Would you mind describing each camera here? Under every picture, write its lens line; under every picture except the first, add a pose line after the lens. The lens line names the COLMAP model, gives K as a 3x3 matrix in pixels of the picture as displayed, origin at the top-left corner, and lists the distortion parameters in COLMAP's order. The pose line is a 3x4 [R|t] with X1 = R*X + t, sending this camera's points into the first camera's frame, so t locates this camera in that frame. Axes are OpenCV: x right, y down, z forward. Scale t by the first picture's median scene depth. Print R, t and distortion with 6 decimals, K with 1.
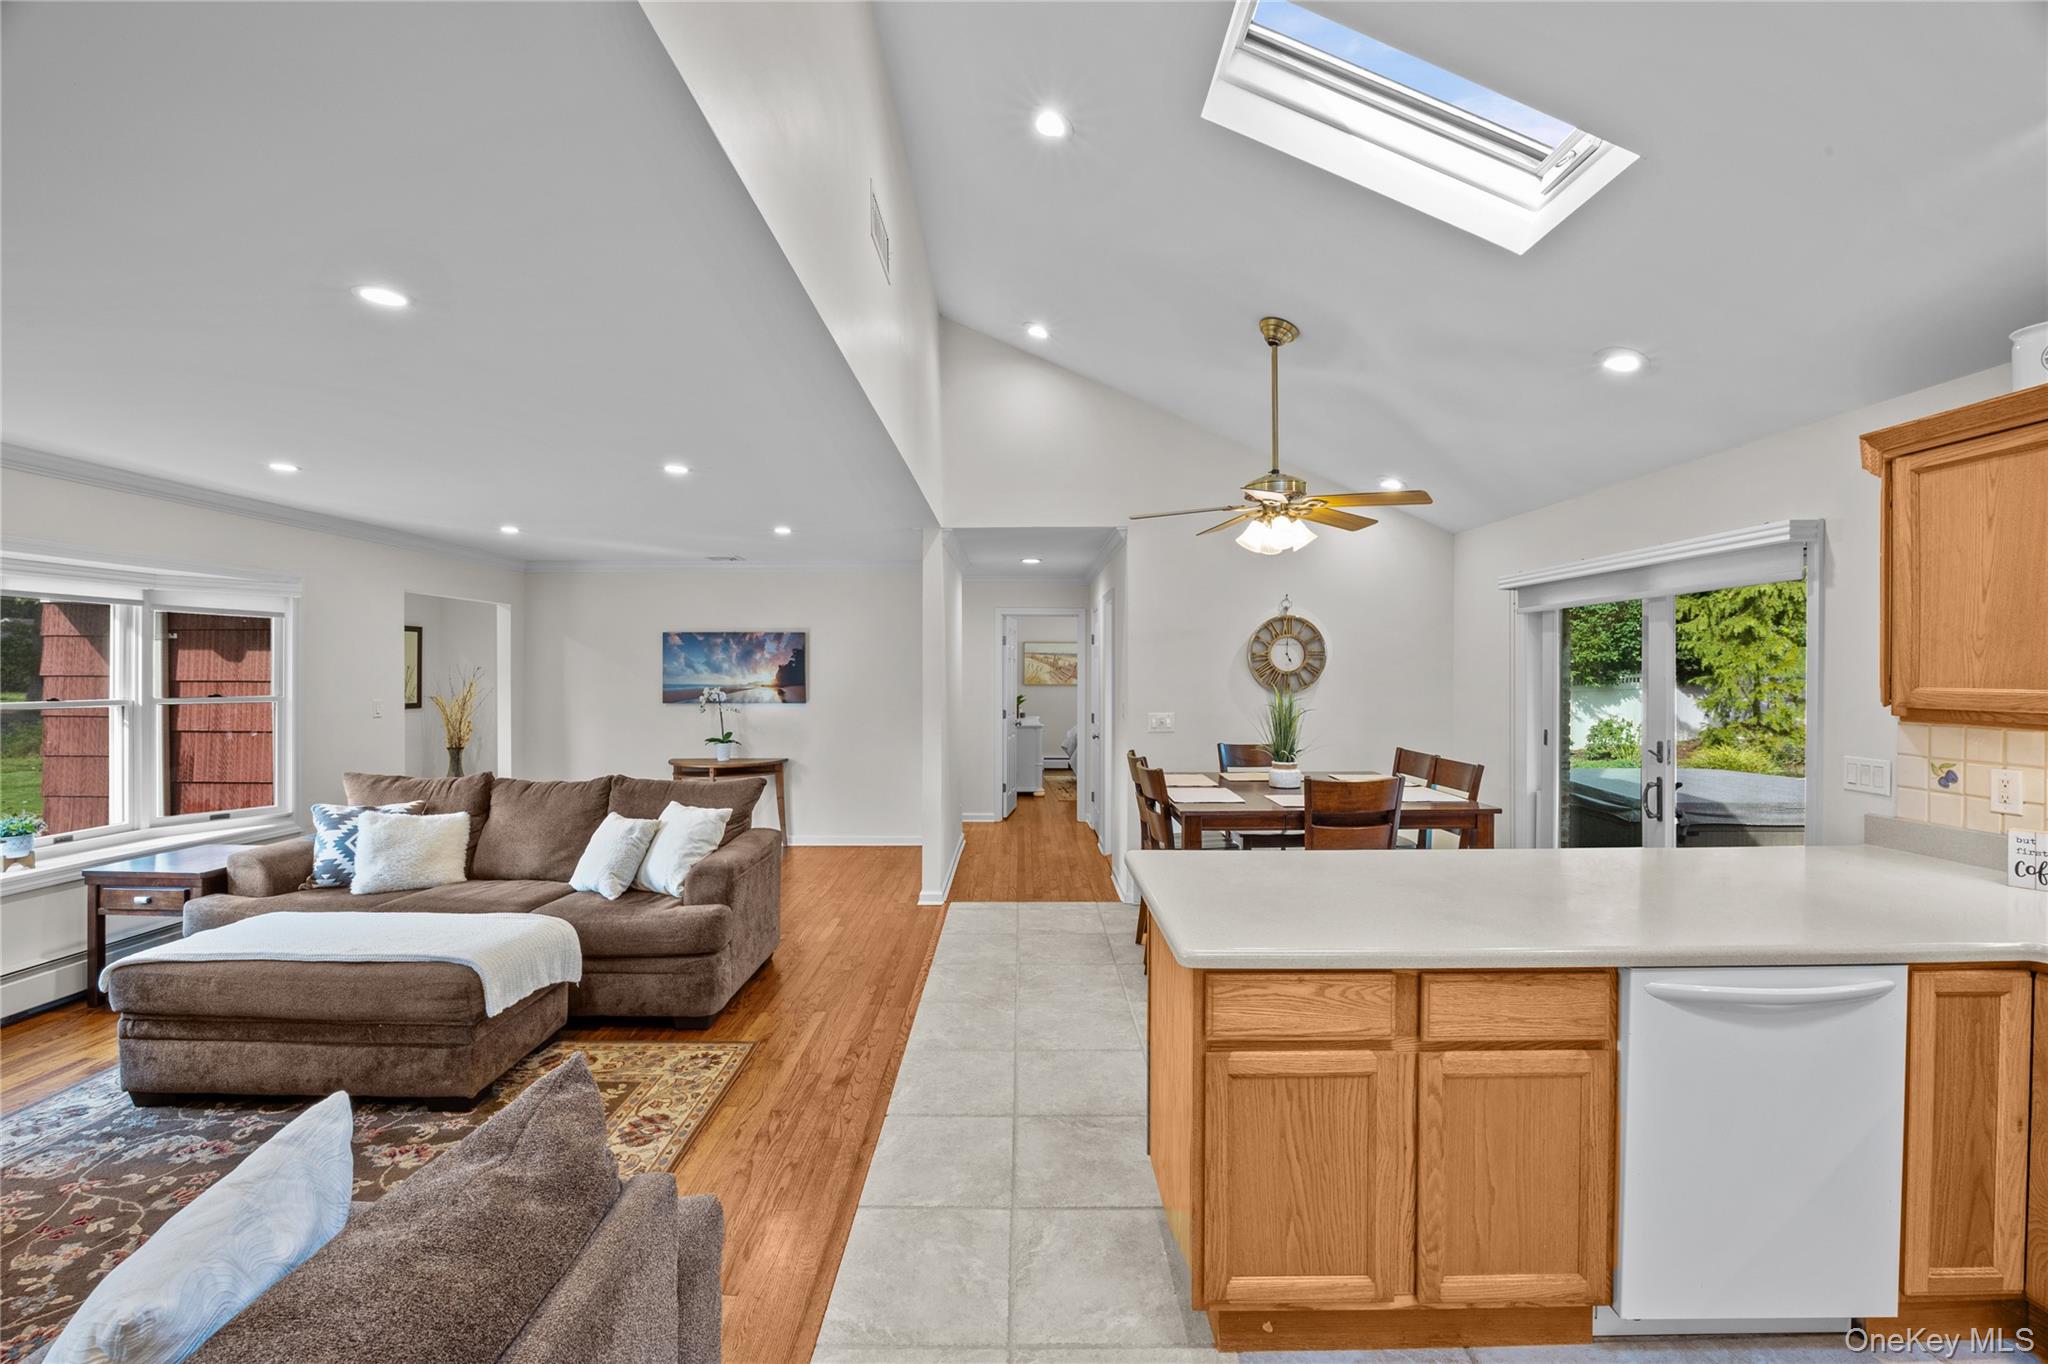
lens RADIAL K [[871.9, 0, 1024.0], [0, 871.9, 675.4], [0, 0, 1]] dist [-0.018769, 0.000821]
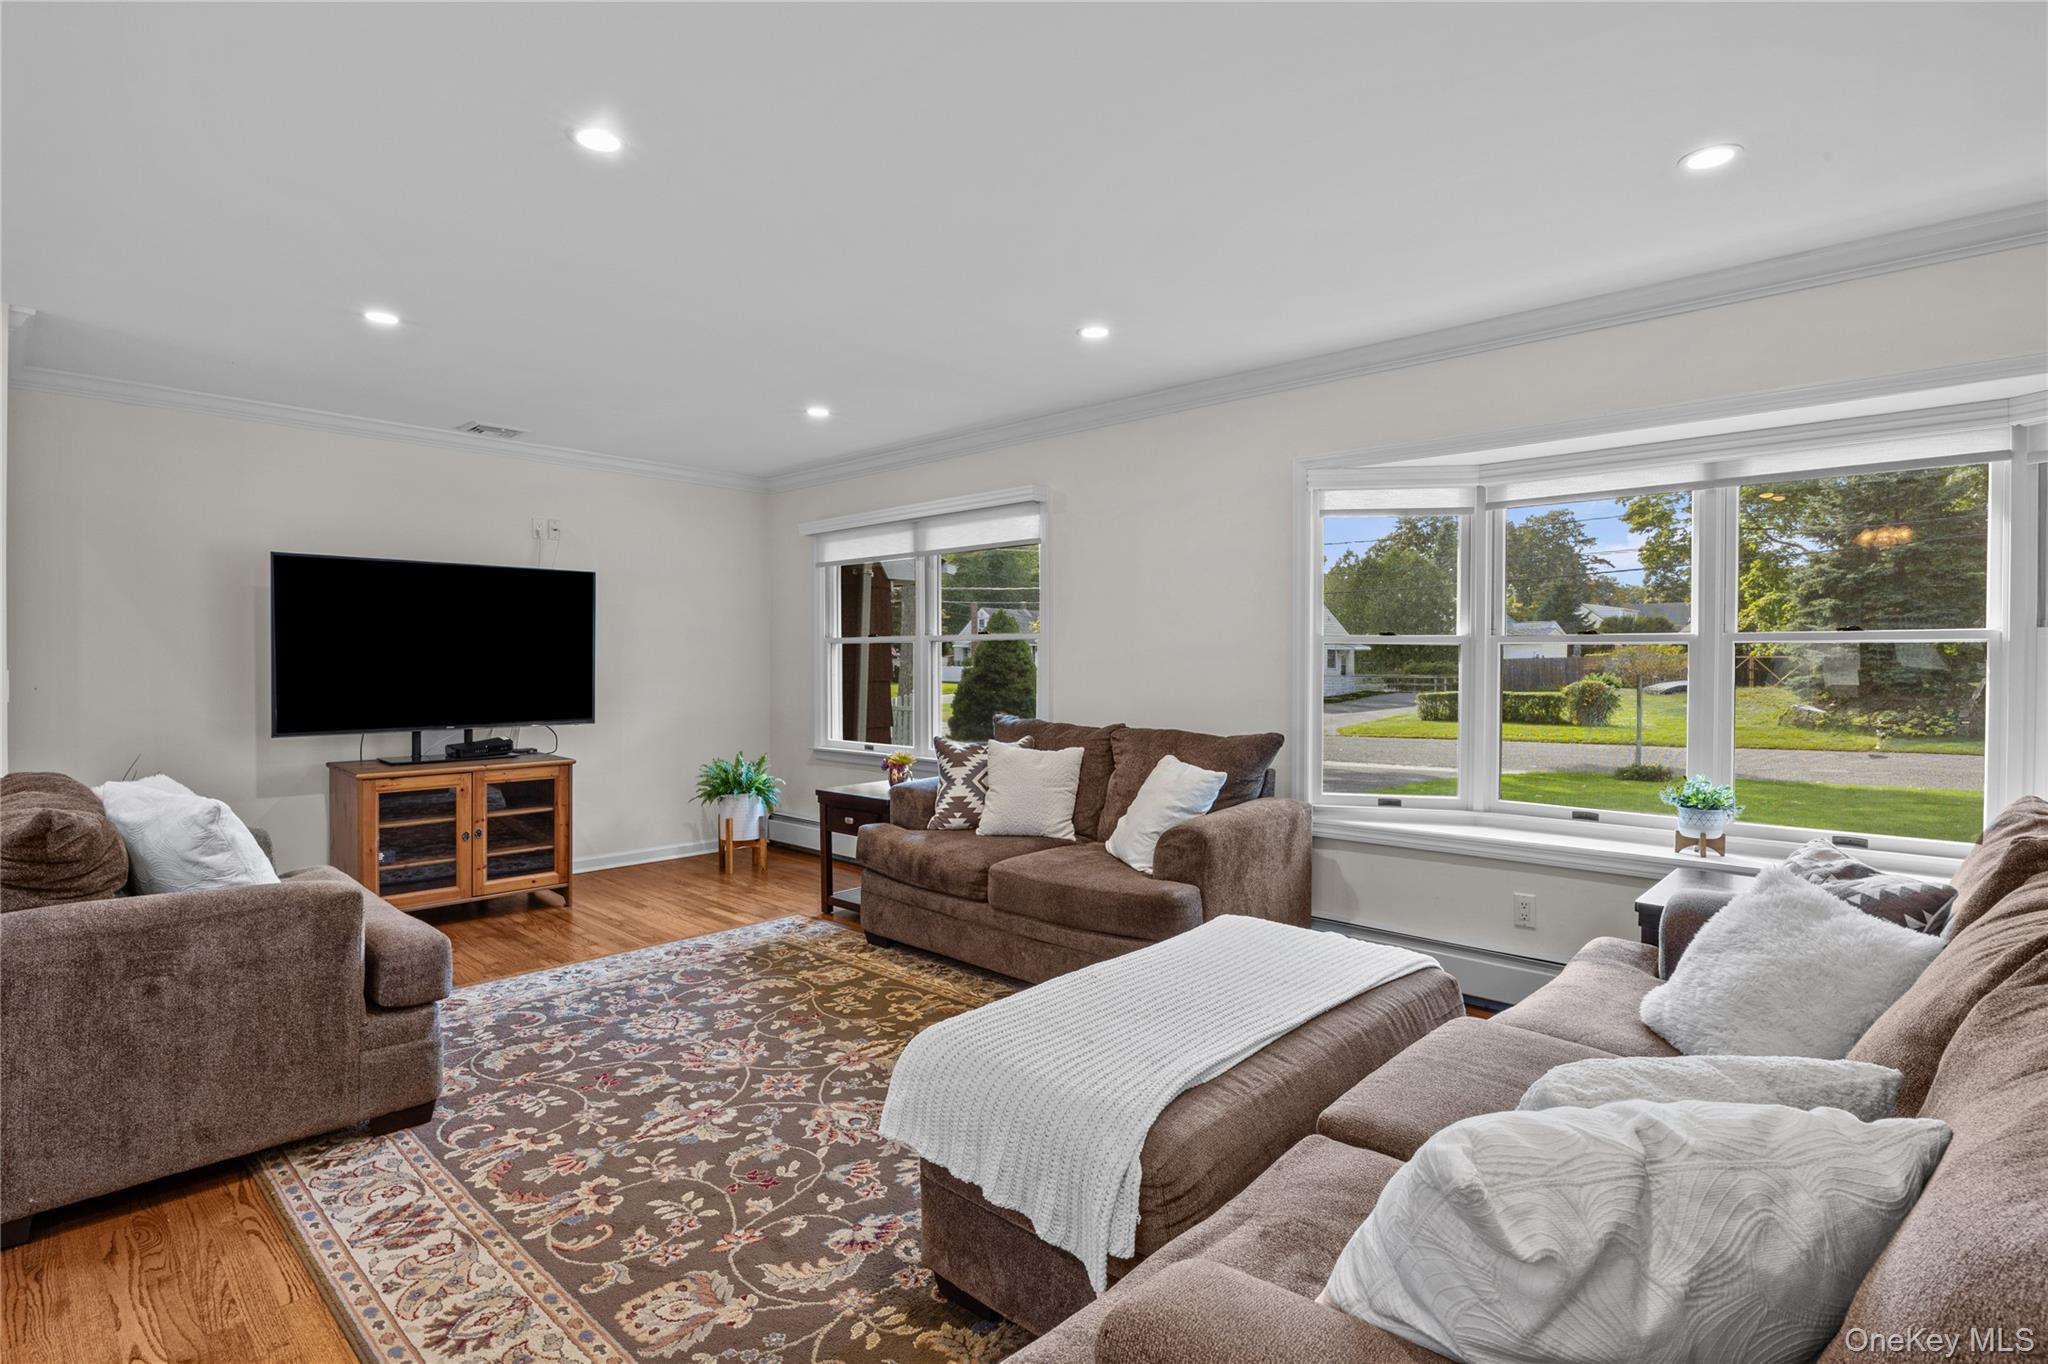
lens RADIAL K [[993.2, 0, 1025.6], [0, 993.2, 676.3], [0, 0, 1]] dist [-0.006570, -0.001437]
pose [[-0.687480, 0.006008, -0.726179, -0.147712], [-0.009215, 0.999813, 0.016996, 0.058418], [0.726145, 0.018376, -0.687296, 1.081261]]
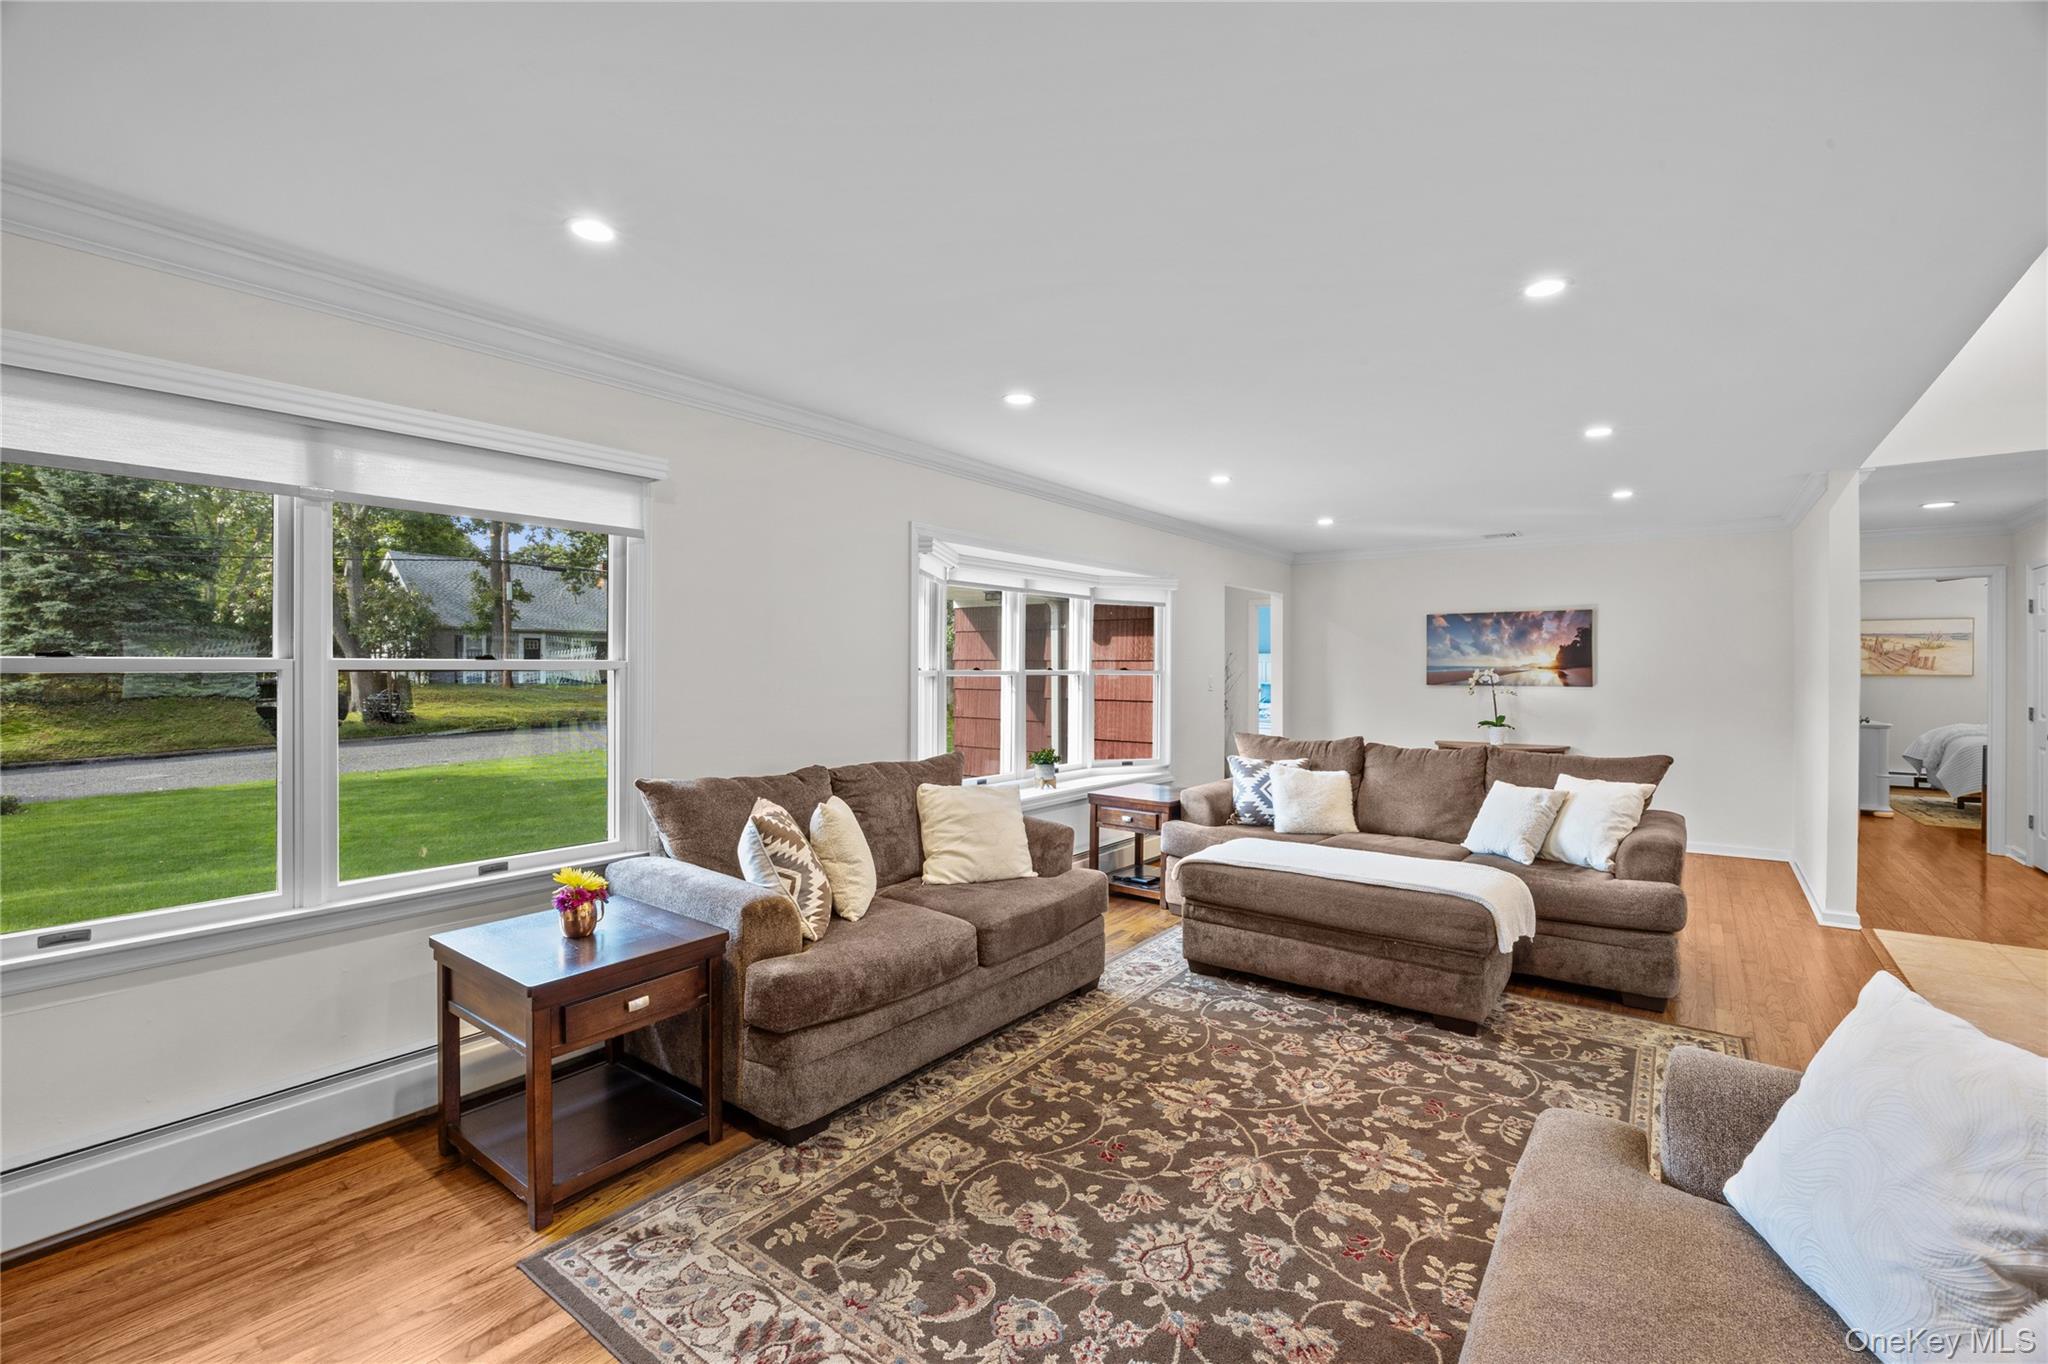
lens RADIAL K [[882.2, 0, 1027.8], [0, 882.2, 673.6], [0, 0, 1]] dist [-0.016333, 0.000249]
pose [[0.795767, 0.003626, -0.605592, -0.308184], [-0.003546, 0.999993, 0.001327, 0.034809], [0.605592, 0.001092, 0.795774, -0.162691]]
